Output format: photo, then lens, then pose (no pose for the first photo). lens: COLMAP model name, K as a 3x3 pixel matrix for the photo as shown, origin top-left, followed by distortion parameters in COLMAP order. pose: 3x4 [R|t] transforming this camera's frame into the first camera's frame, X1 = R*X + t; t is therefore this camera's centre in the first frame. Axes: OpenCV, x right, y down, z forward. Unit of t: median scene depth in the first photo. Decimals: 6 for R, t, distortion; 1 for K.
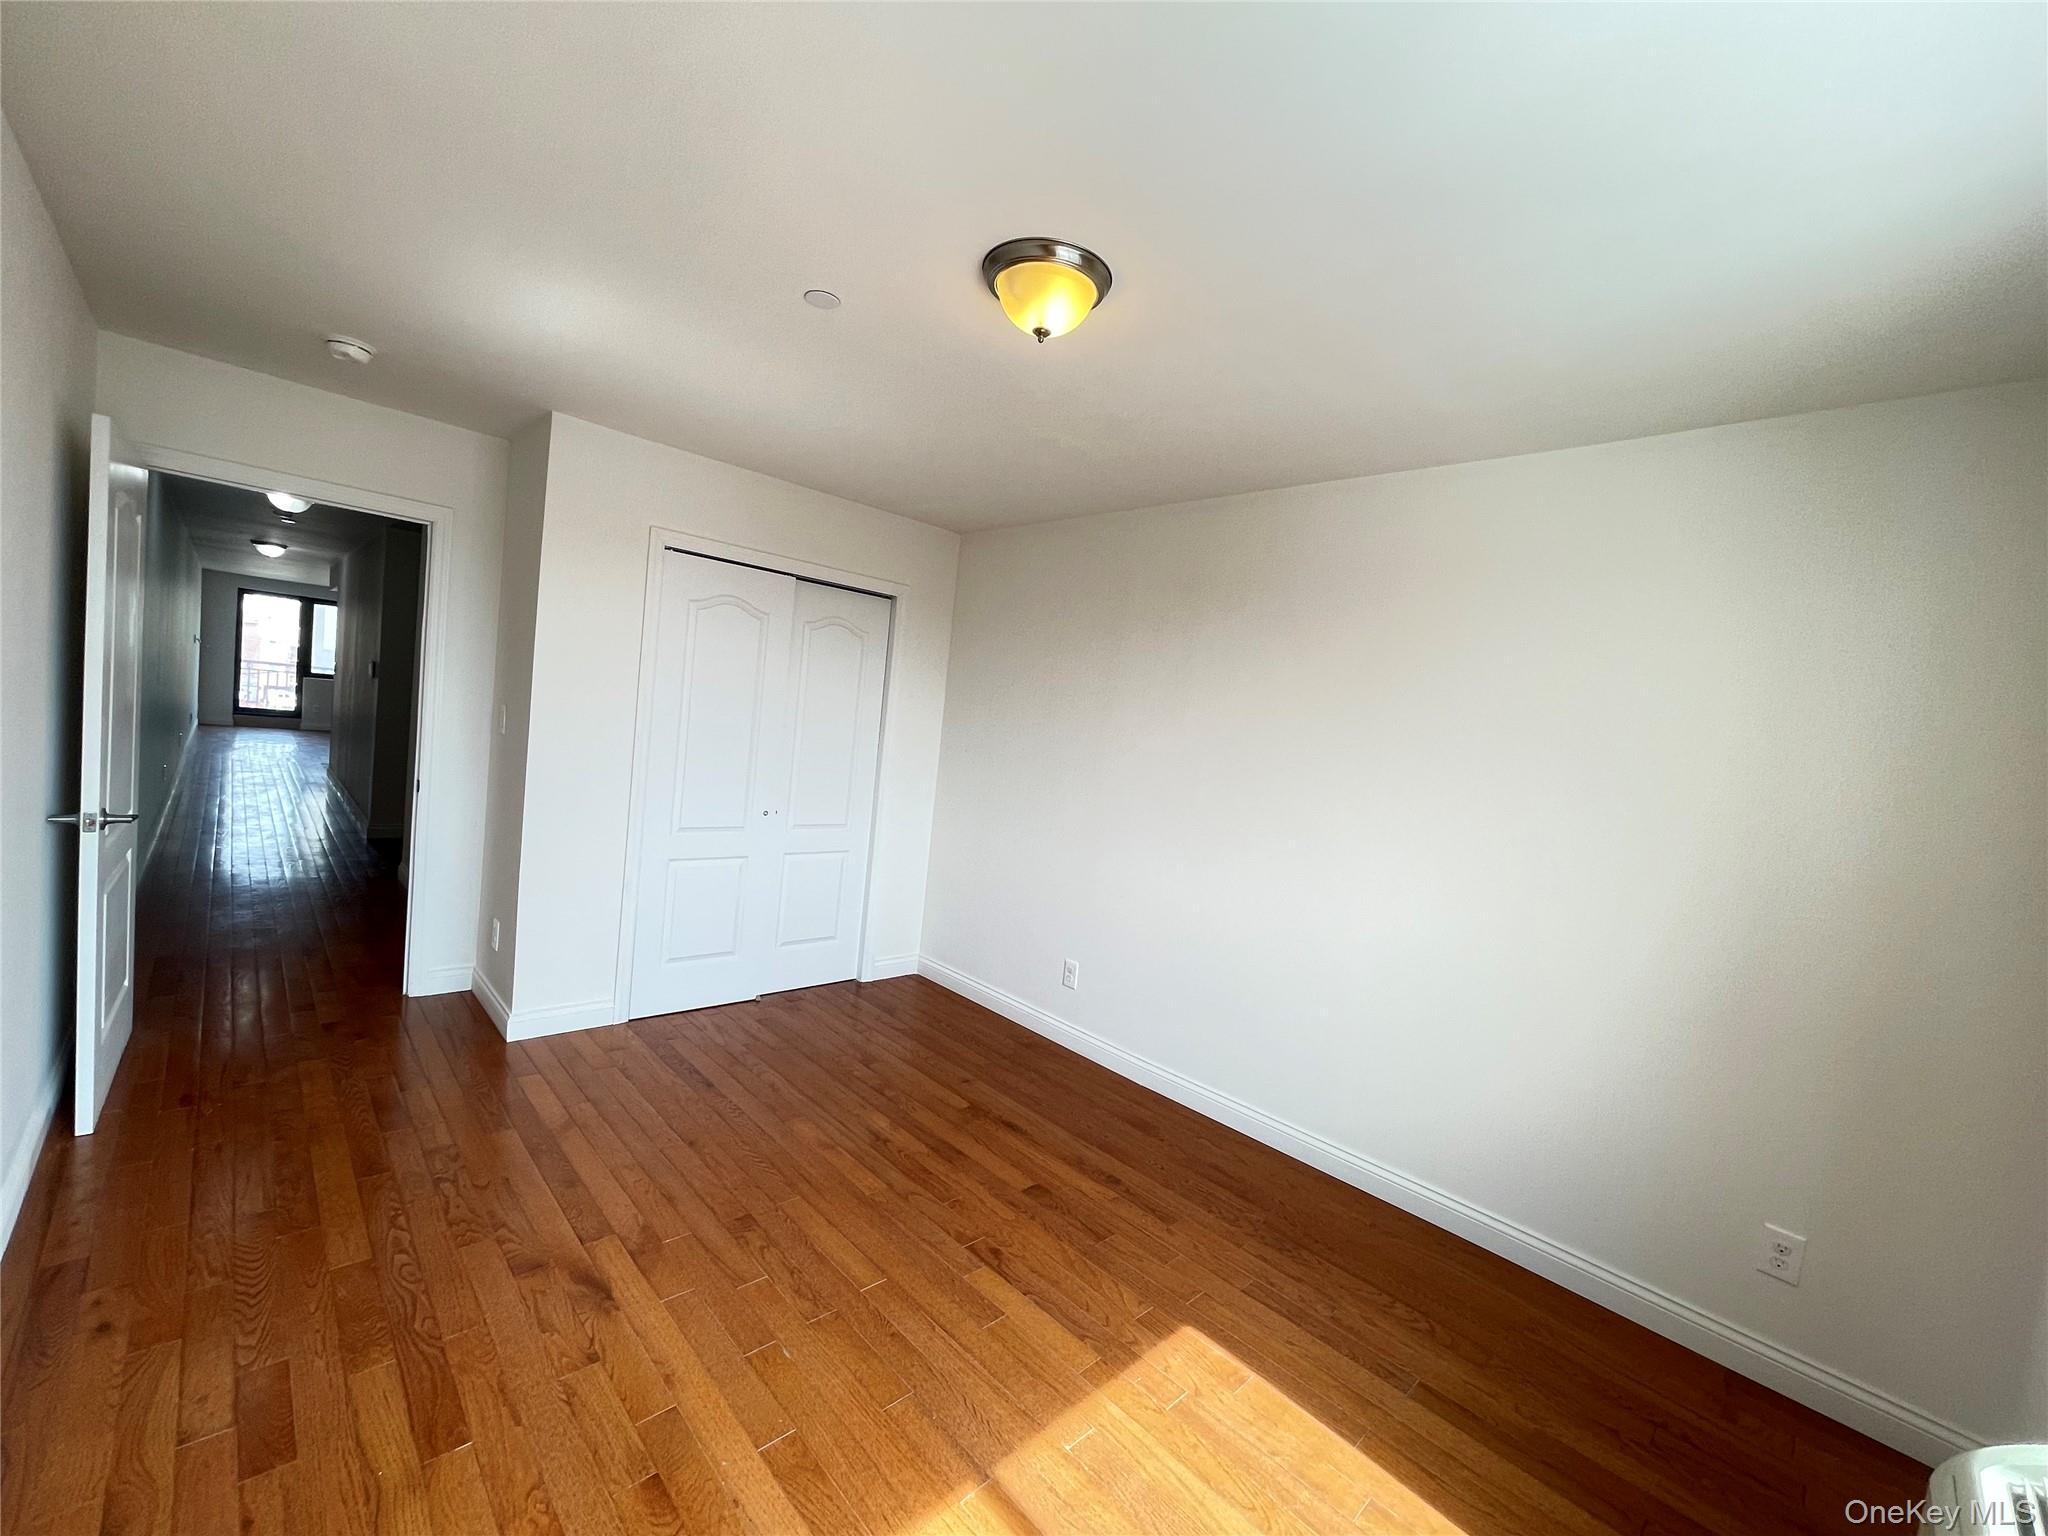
lens RADIAL K [[821.1, 0, 1017.5], [0, 821.1, 773.7], [0, 0, 1]] dist [0.004046, 0.000133]
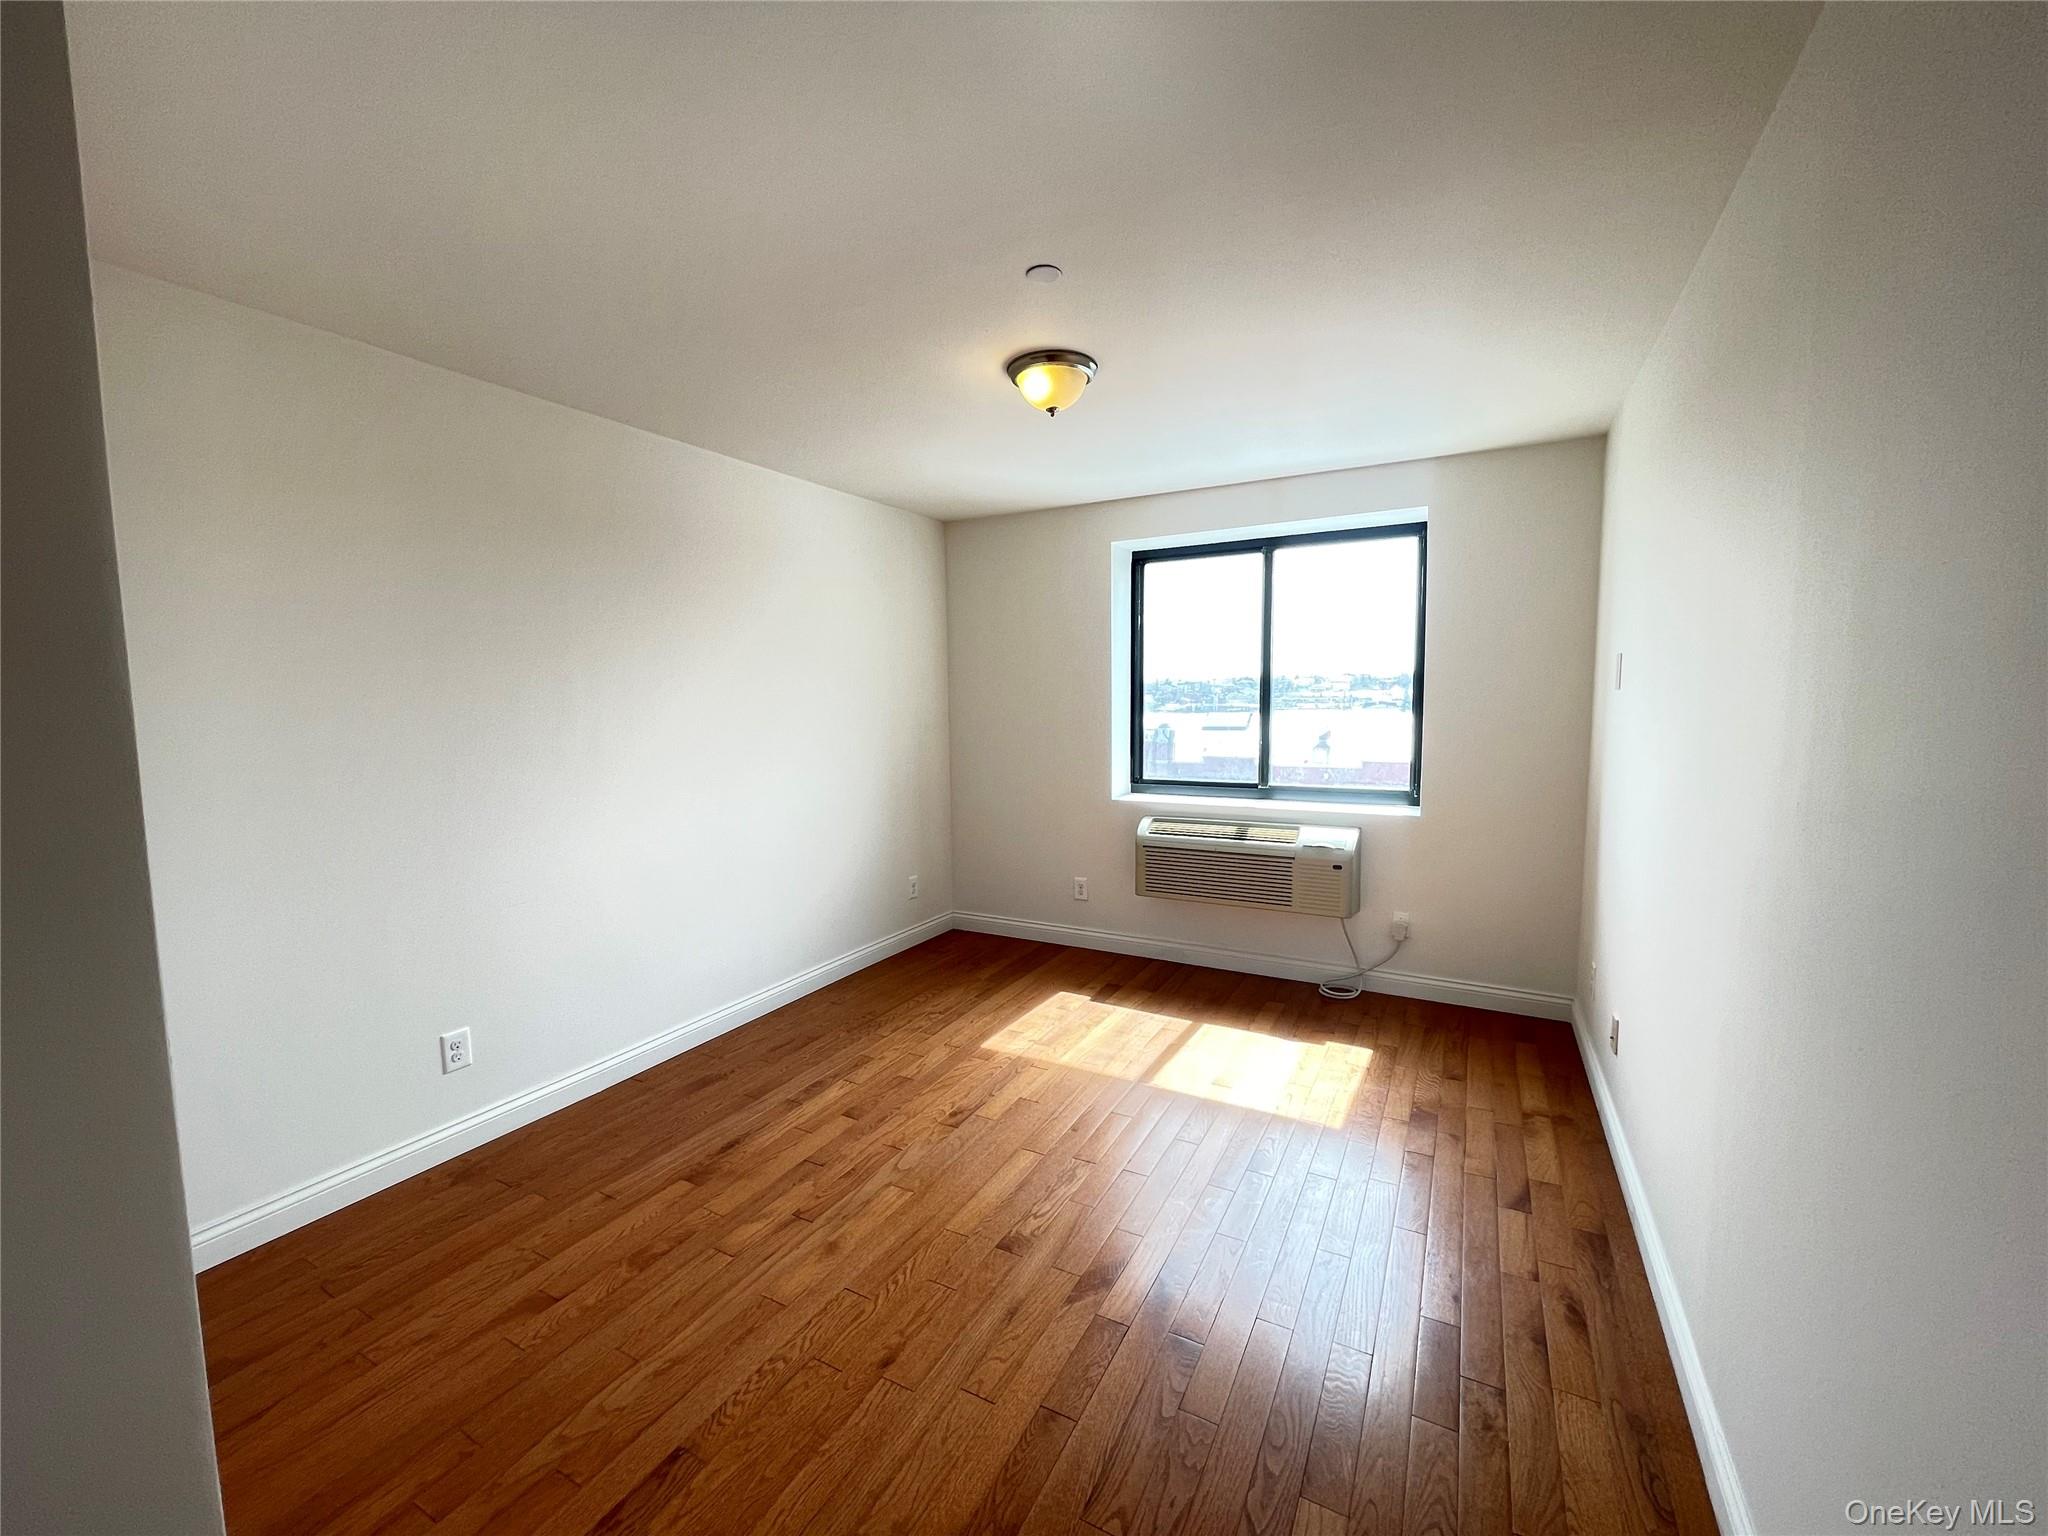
lens RADIAL K [[821.1, 0, 1017.5], [0, 821.1, 773.7], [0, 0, 1]] dist [0.004046, 0.000133]
pose [[-0.293242, -0.185979, 0.937774, -0.968707], [0.045555, 0.977064, 0.208016, -0.142911], [-0.954952, 0.103719, -0.278044, 1.048525]]
